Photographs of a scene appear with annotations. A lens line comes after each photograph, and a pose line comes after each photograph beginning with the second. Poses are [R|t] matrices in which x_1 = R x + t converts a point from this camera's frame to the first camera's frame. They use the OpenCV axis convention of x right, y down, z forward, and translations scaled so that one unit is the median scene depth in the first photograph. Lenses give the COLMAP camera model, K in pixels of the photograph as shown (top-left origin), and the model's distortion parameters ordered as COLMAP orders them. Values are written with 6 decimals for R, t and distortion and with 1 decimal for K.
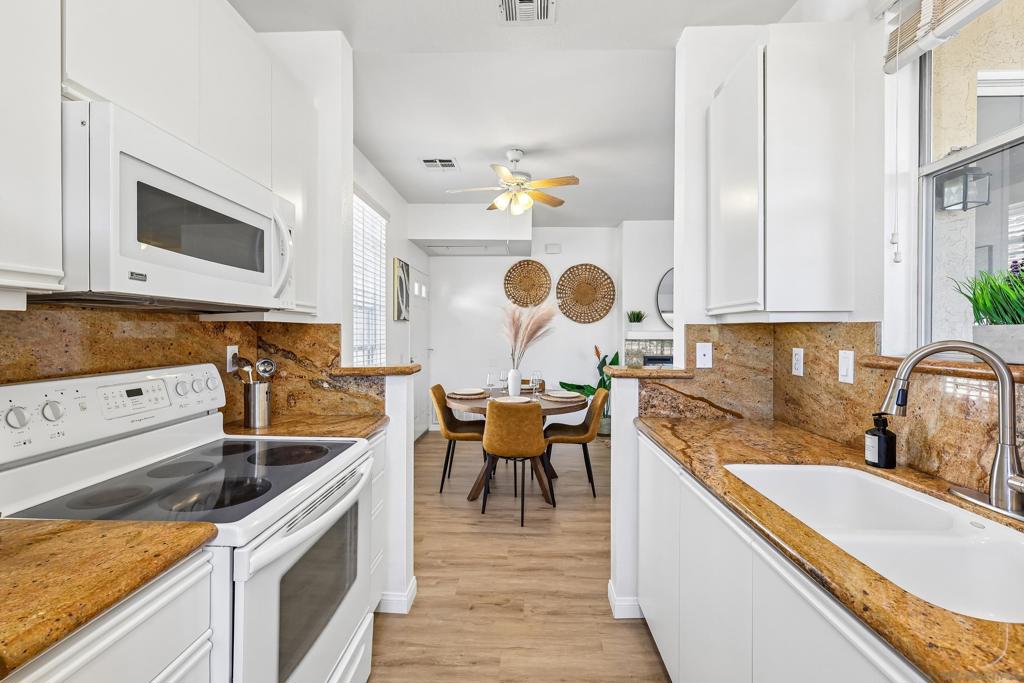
lens RADIAL K [[446.8, 0, 513.3], [0, 446.8, 333.6], [0, 0, 1]] dist [0.000769, -0.000253]
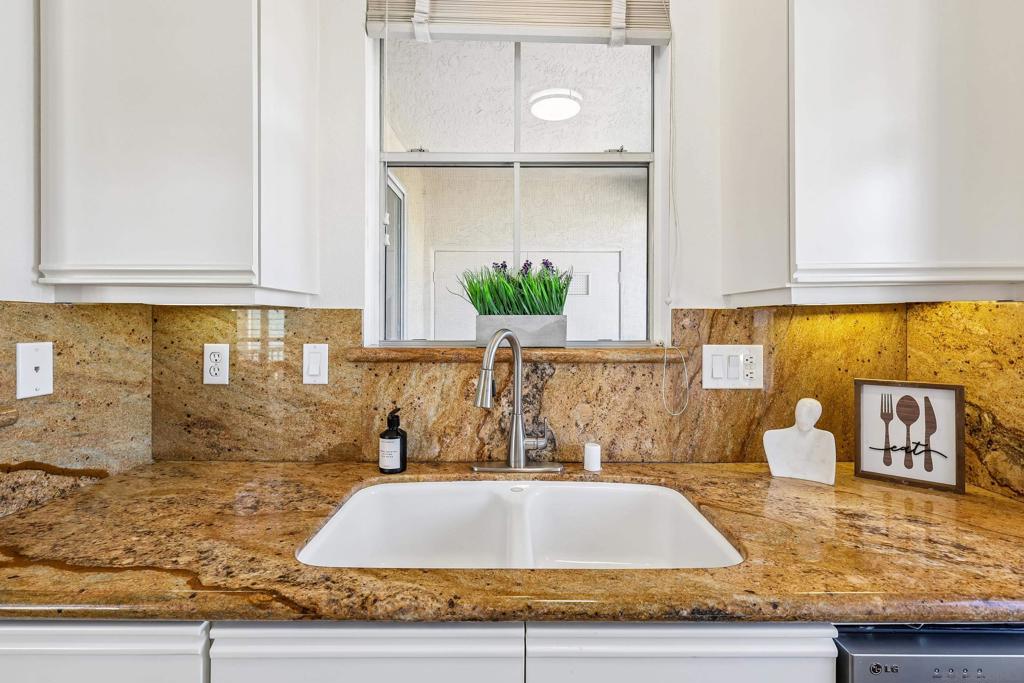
lens RADIAL K [[446.8, 0, 511.3], [0, 446.8, 324.4], [0, 0, 1]] dist [0.000769, -0.000253]
pose [[-0.031672, -0.002587, 0.999495, -0.076208], [0.000421, 0.999997, 0.002601, 0.001566], [-0.999498, 0.000503, -0.031671, 0.769309]]
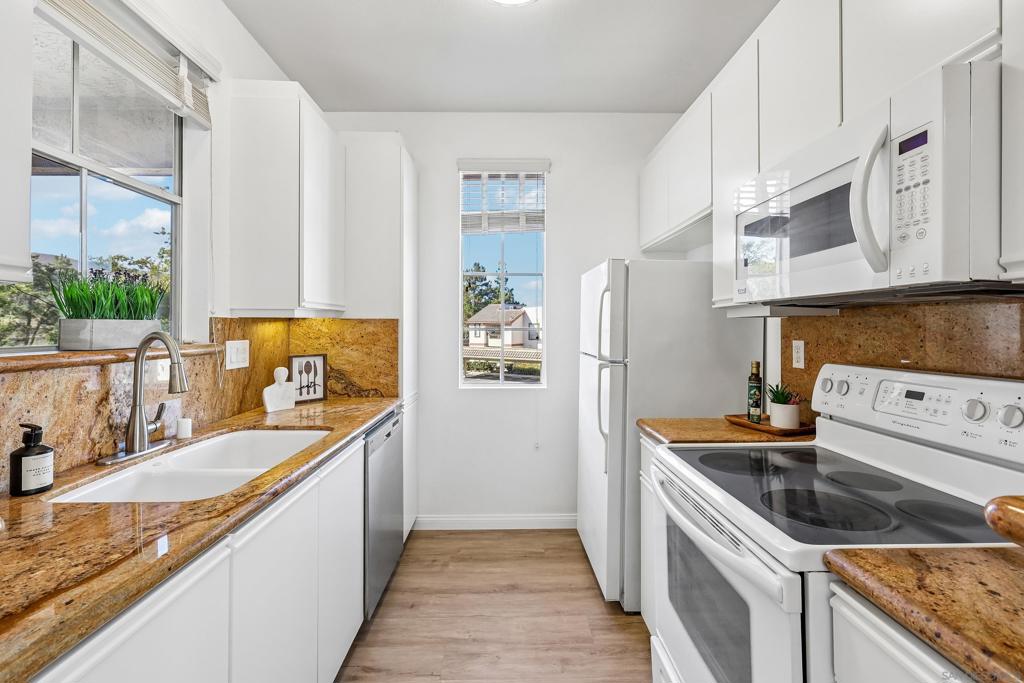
lens RADIAL K [[446.8, 0, 506.3], [0, 446.8, 324.8], [0, 0, 1]] dist [0.000769, -0.000253]
pose [[-0.999339, -0.003990, -0.036145, 0.004481], [-0.003817, 0.999981, -0.004856, -0.001810], [0.036164, -0.004715, -0.999335, 1.777338]]
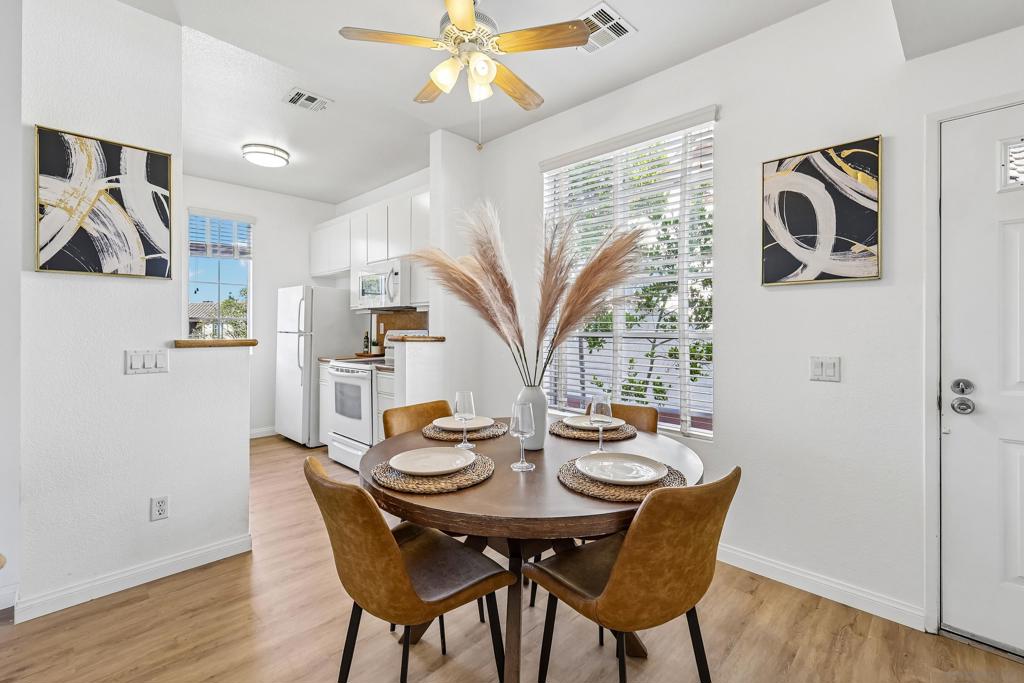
lens RADIAL K [[446.8, 0, 516.3], [0, 446.8, 328.4], [0, 0, 1]] dist [0.000769, -0.000253]
pose [[-0.670619, -0.004075, -0.741790, 0.956802], [-0.006361, 0.999980, 0.000257, 0.067960], [0.741774, 0.004891, -0.670632, 3.571283]]
